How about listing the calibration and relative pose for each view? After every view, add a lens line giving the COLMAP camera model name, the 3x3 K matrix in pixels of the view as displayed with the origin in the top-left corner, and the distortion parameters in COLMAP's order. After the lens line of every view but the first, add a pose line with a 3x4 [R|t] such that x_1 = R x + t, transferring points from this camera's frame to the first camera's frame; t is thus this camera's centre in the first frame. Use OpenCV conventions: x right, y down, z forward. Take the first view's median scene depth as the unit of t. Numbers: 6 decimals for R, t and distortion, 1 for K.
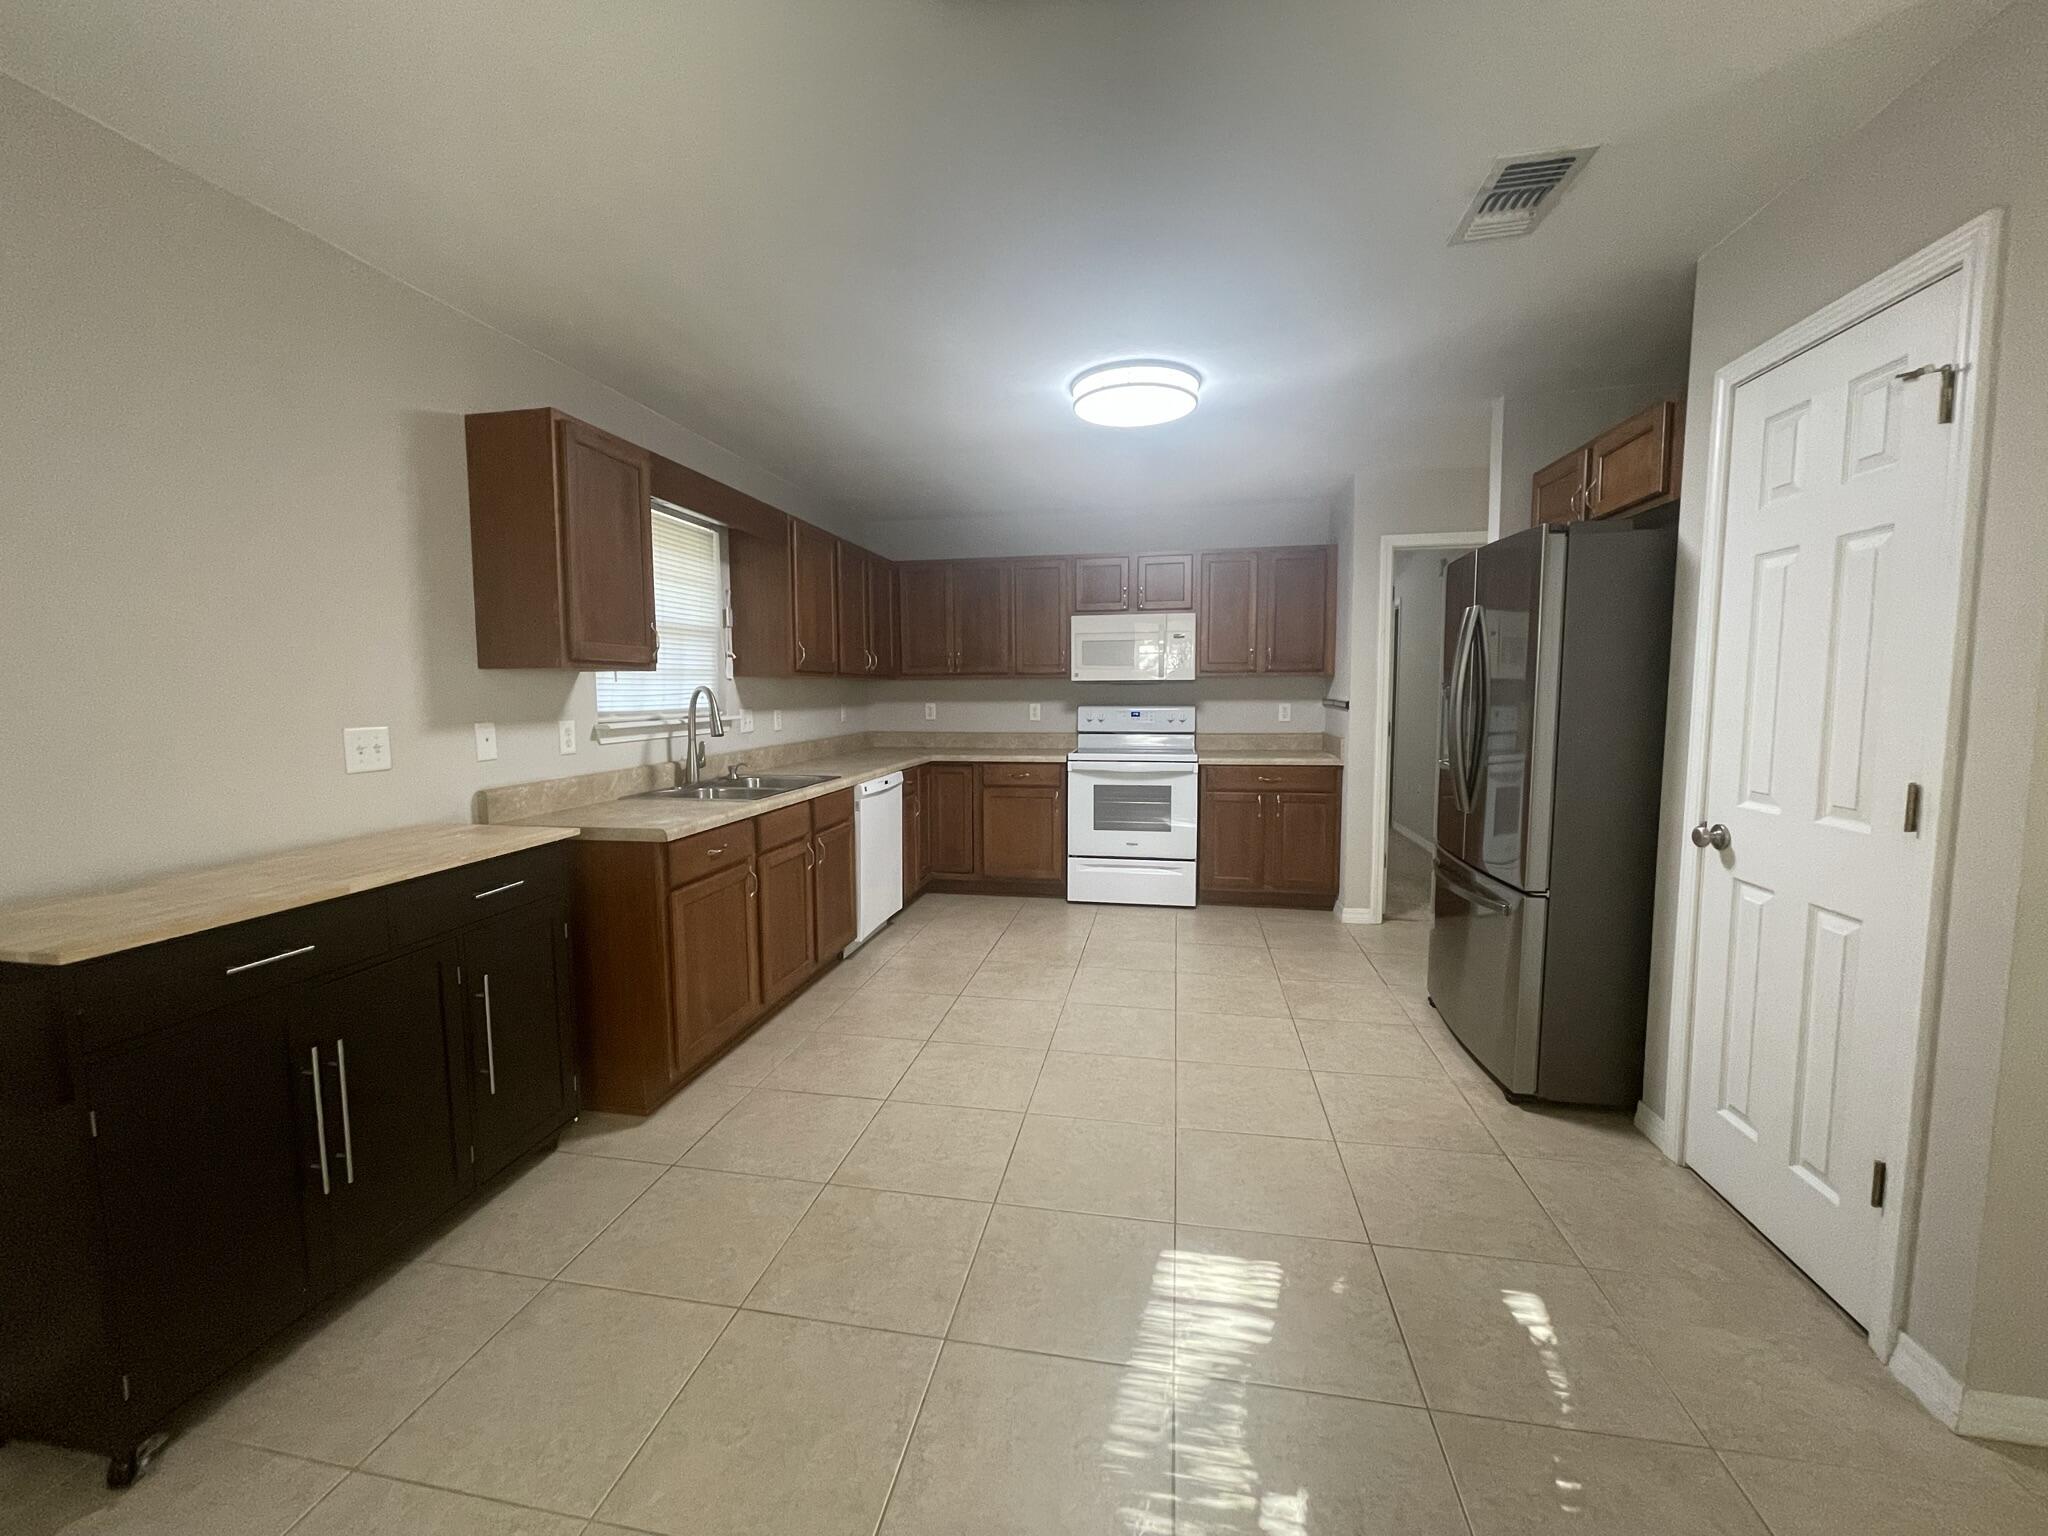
lens RADIAL K [[818.6, 0, 1028.0], [0, 818.6, 767.1], [0, 0, 1]] dist [-0.001504, -0.000476]
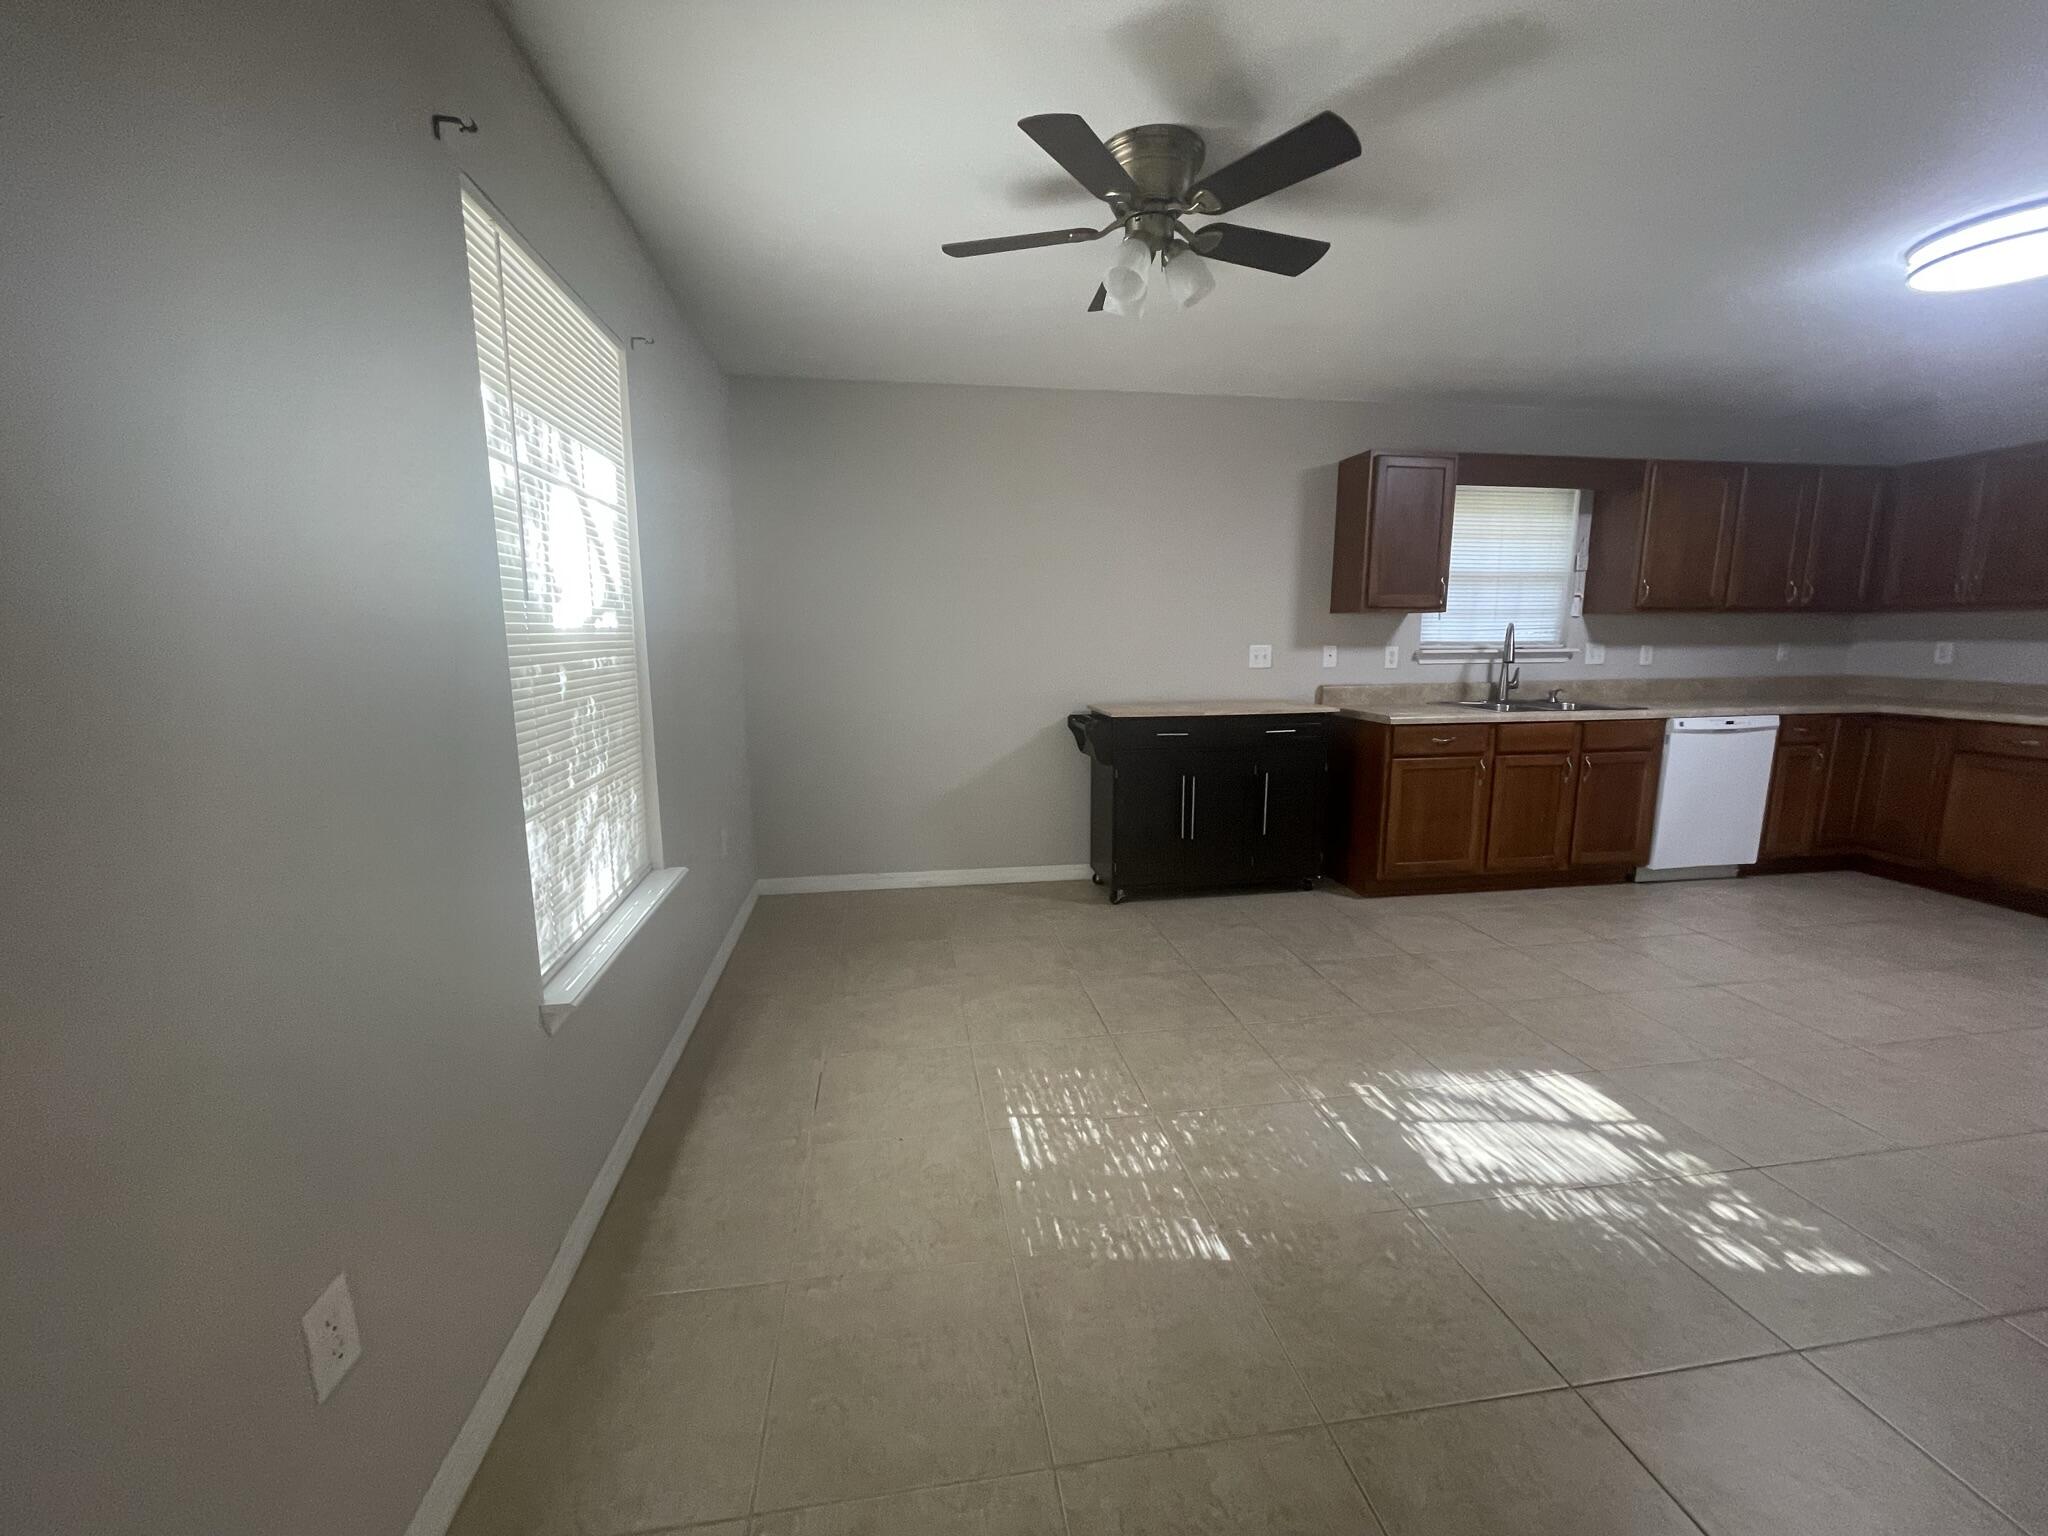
lens RADIAL K [[818.6, 0, 1023.9], [0, 818.6, 765.0], [0, 0, 1]] dist [-0.001504, -0.000476]
pose [[0.327038, 0.148838, -0.933217, 0.624092], [-0.087157, 0.988061, 0.127042, 0.025231], [0.940984, 0.039789, 0.336105, -0.132031]]
